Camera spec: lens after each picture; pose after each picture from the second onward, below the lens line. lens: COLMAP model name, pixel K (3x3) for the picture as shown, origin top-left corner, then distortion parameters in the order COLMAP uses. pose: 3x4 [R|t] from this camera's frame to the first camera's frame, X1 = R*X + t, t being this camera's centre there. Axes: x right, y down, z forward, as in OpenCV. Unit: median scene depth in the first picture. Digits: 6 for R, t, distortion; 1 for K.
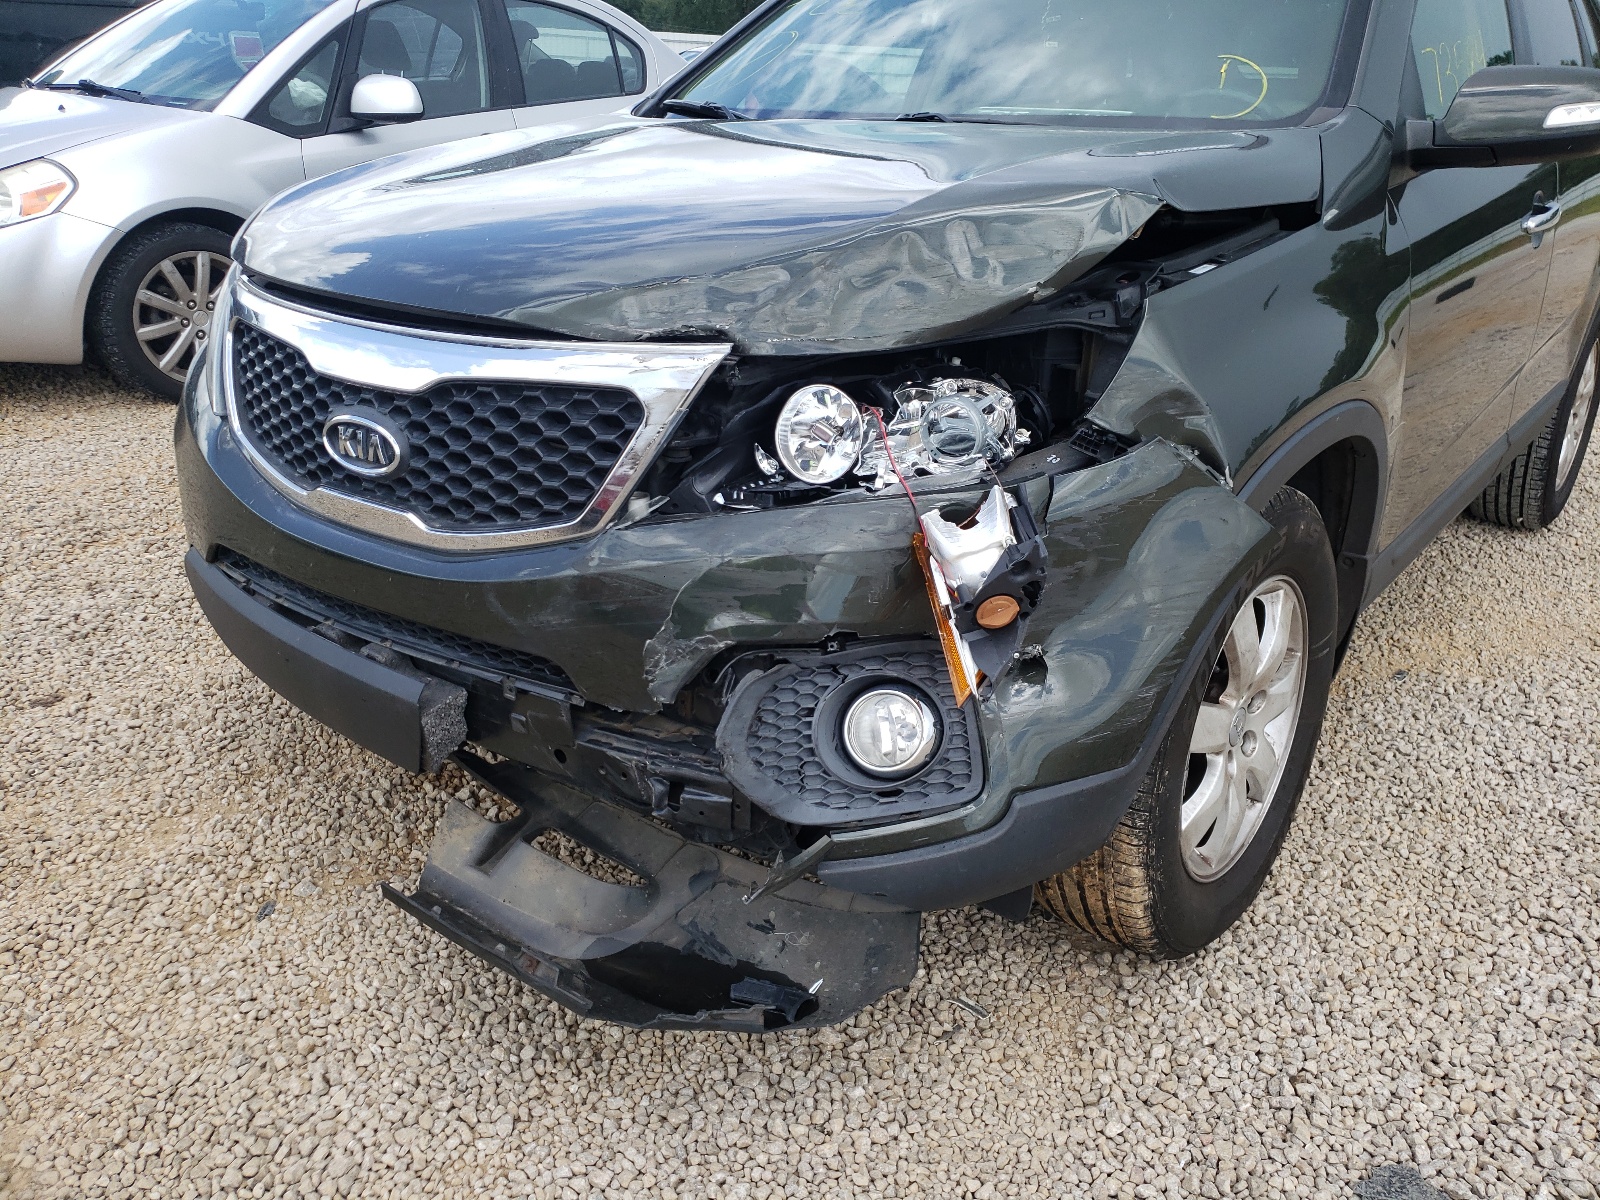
lens RADIAL K [[1211.2, 0, 843.0], [0, 1211.2, 552.5], [0, 0, 1]] dist [0.024525, -0.004985]
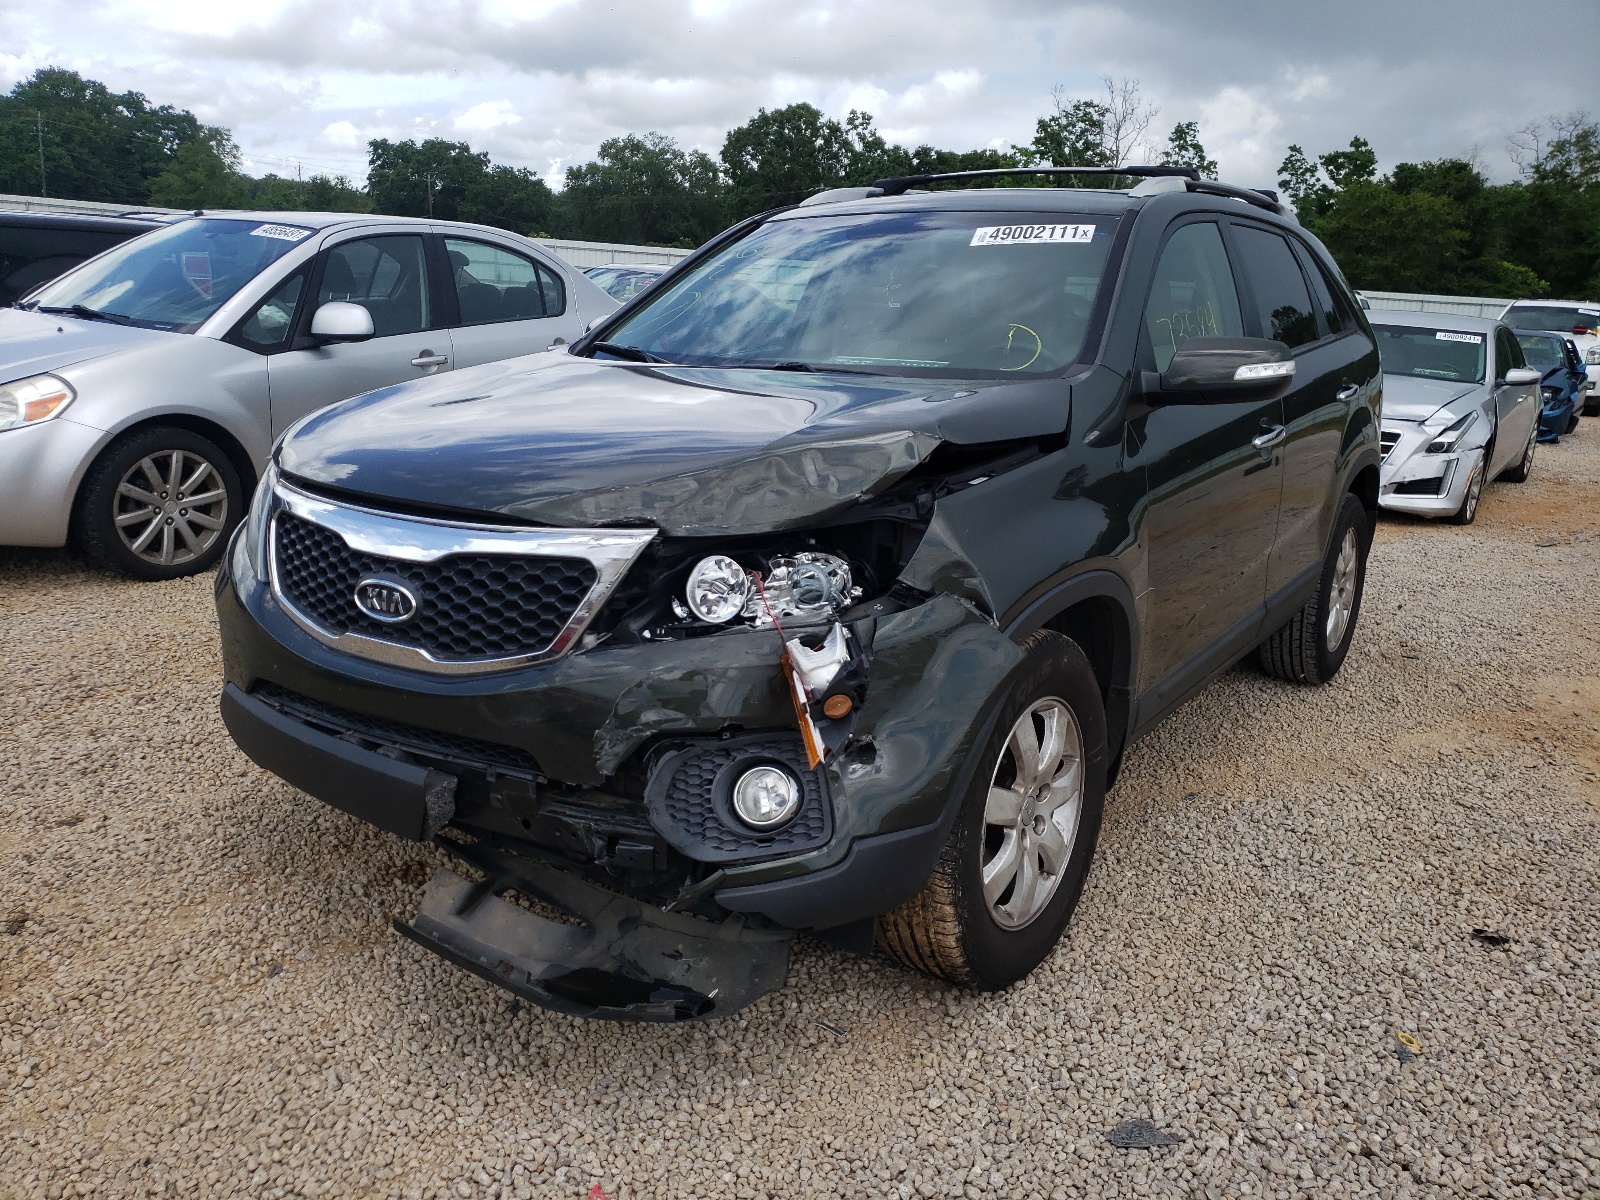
lens RADIAL K [[1211.2, 0, 843.0], [0, 1211.2, 552.5], [0, 0, 1]] dist [0.024525, -0.004985]
pose [[0.996366, 0.000104, 0.085174, 0.006070], [0.012770, 0.988514, -0.150587, 0.069208], [-0.084212, 0.151127, 0.984921, -0.396379]]
